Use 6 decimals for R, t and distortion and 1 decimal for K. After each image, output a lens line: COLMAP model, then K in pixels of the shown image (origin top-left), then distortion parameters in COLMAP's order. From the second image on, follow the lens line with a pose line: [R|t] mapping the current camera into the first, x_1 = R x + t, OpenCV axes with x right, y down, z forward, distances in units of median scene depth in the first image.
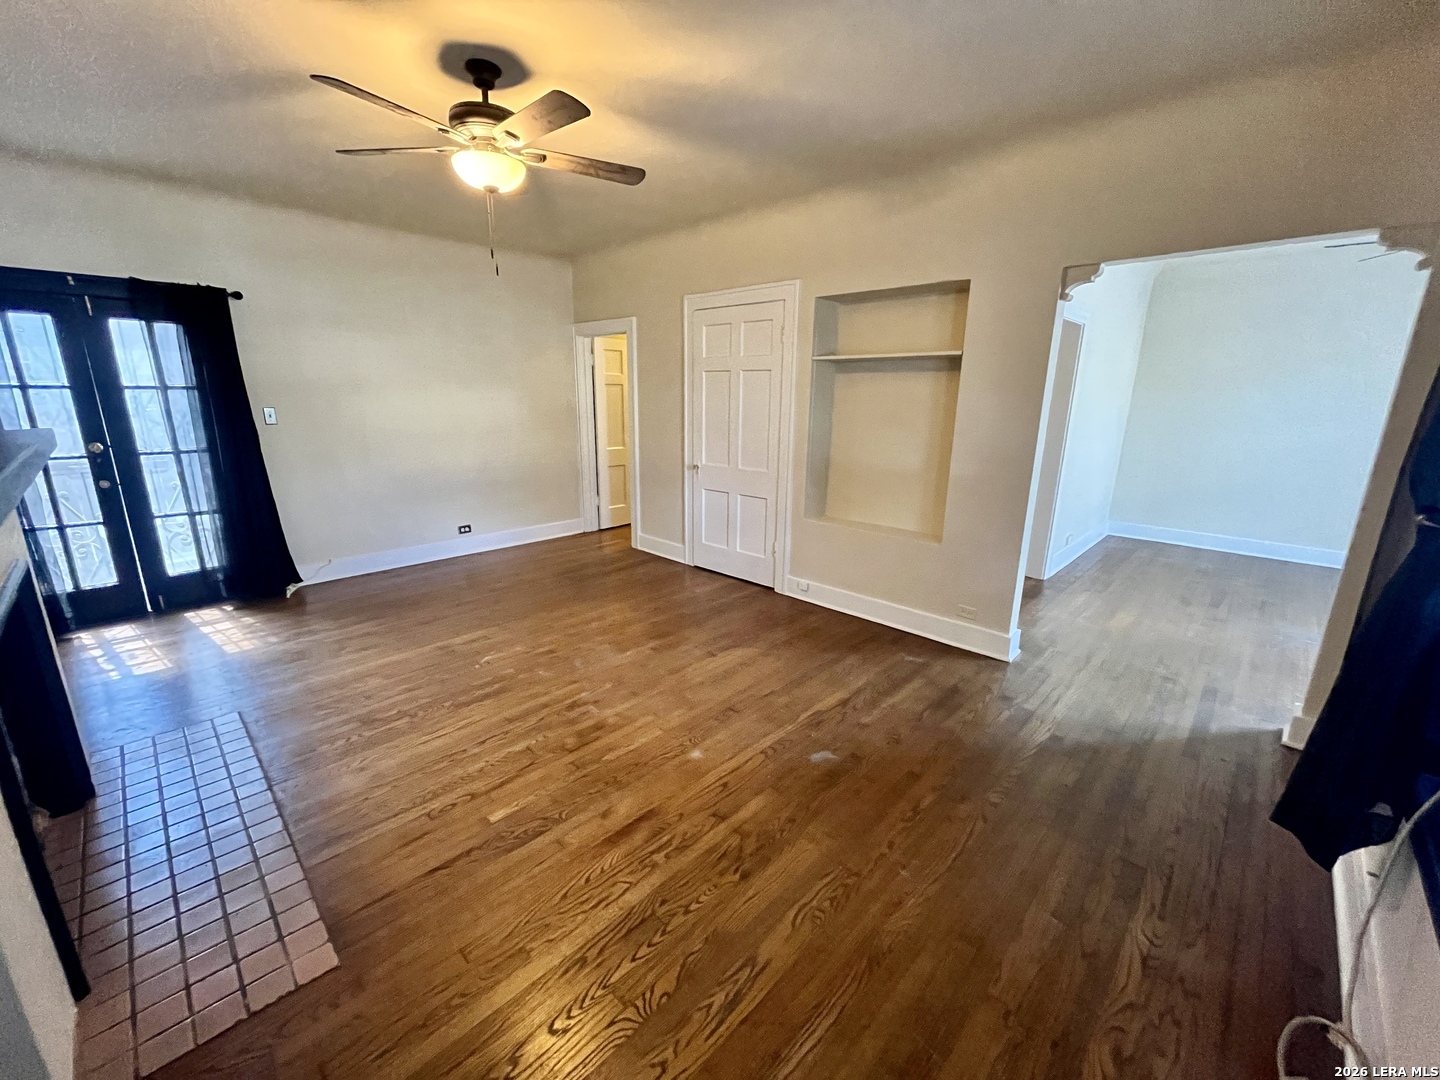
lens RADIAL K [[581.2, 0, 713.9], [0, 581.2, 540.5], [0, 0, 1]] dist [-0.002695, 0.000109]
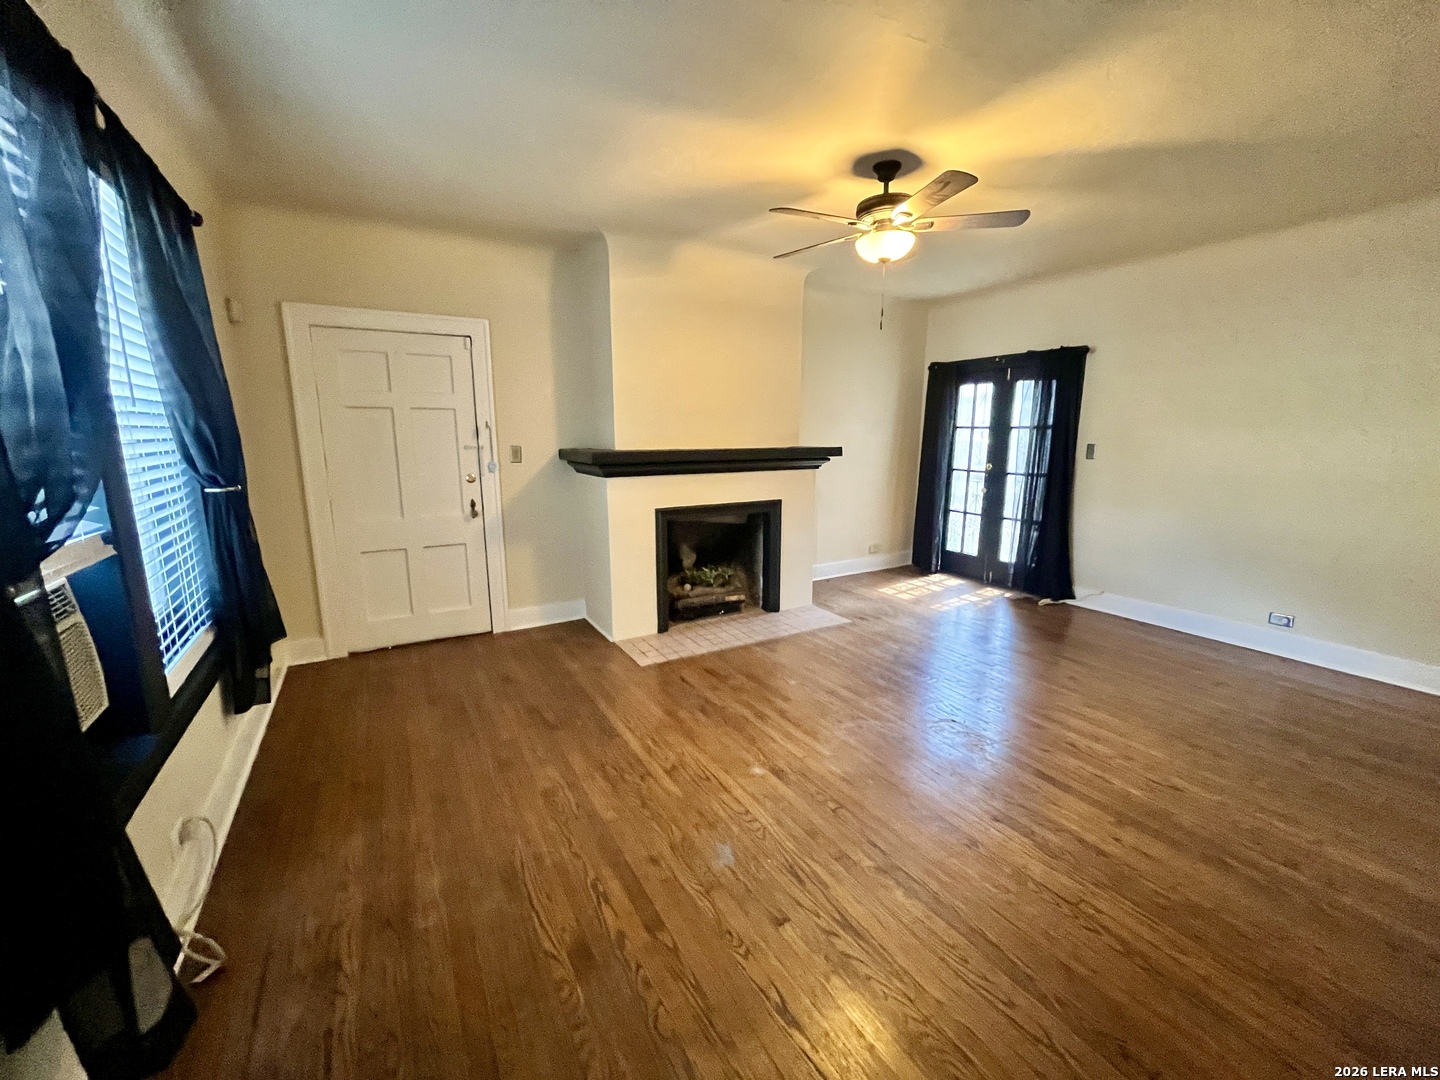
lens RADIAL K [[581.2, 0, 713.9], [0, 581.2, 540.5], [0, 0, 1]] dist [-0.002695, 0.000109]
pose [[-0.270094, 0.171090, -0.947511, 0.649914], [-0.241425, 0.940614, 0.238664, -0.176190], [0.932075, 0.293214, -0.212749, 0.745914]]
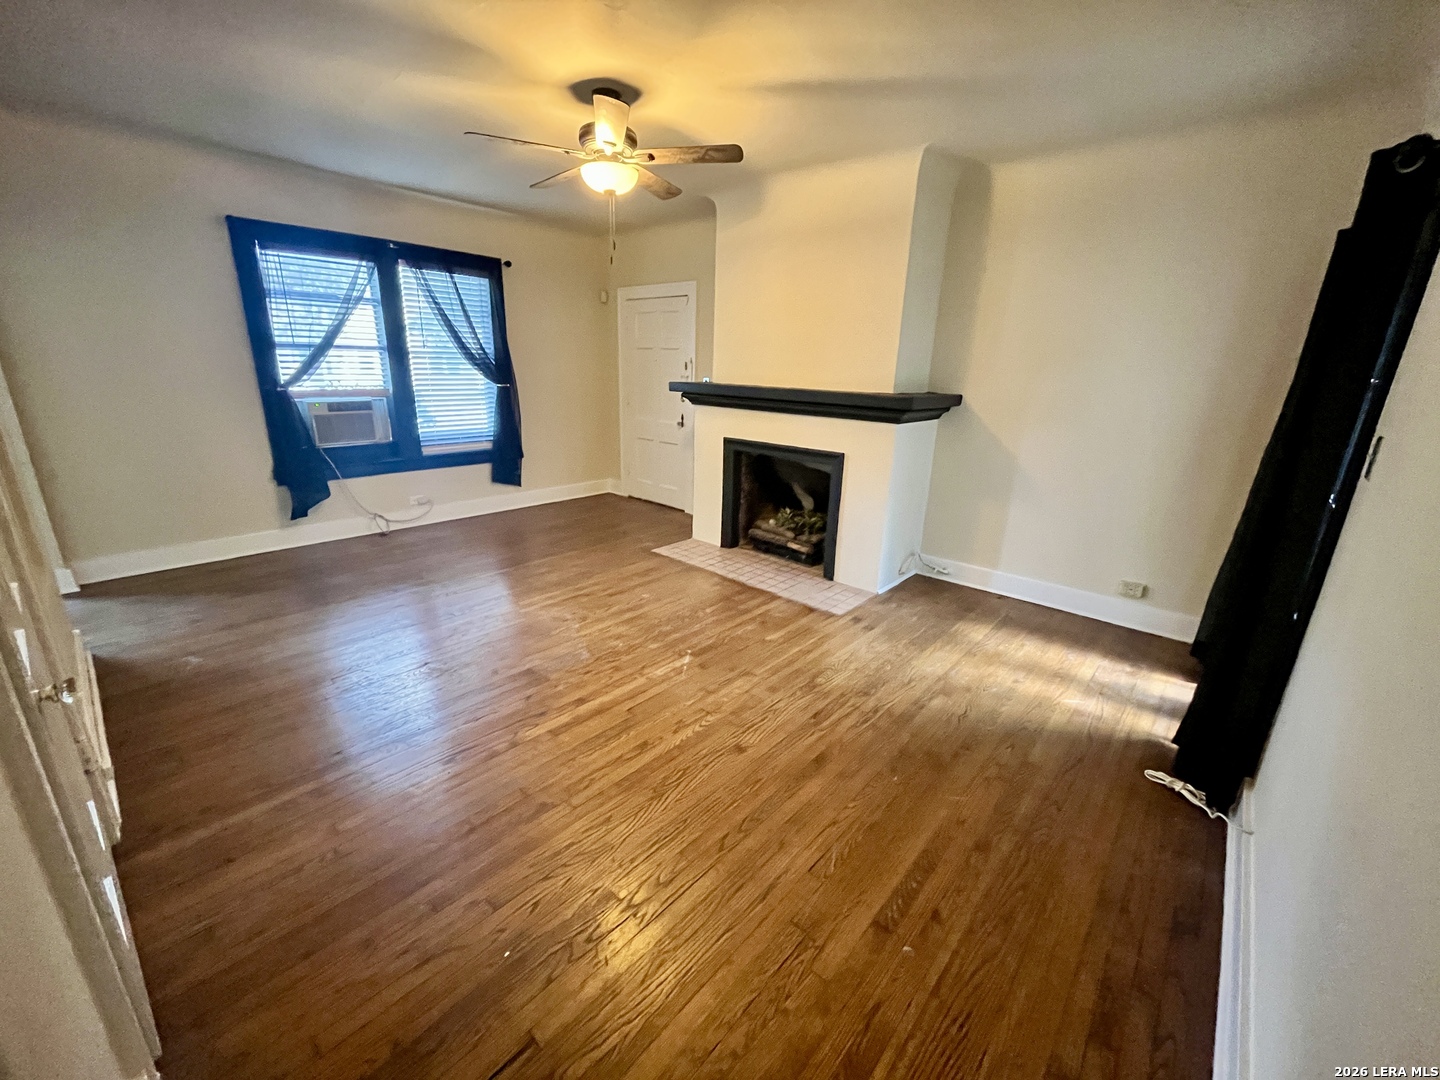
lens RADIAL K [[581.2, 0, 713.9], [0, 581.2, 540.5], [0, 0, 1]] dist [-0.002695, 0.000109]
pose [[-0.998682, -0.021560, -0.046583, -0.383436], [-0.042767, 0.851355, 0.522844, -0.428766], [0.028386, 0.524147, -0.851155, 1.648073]]
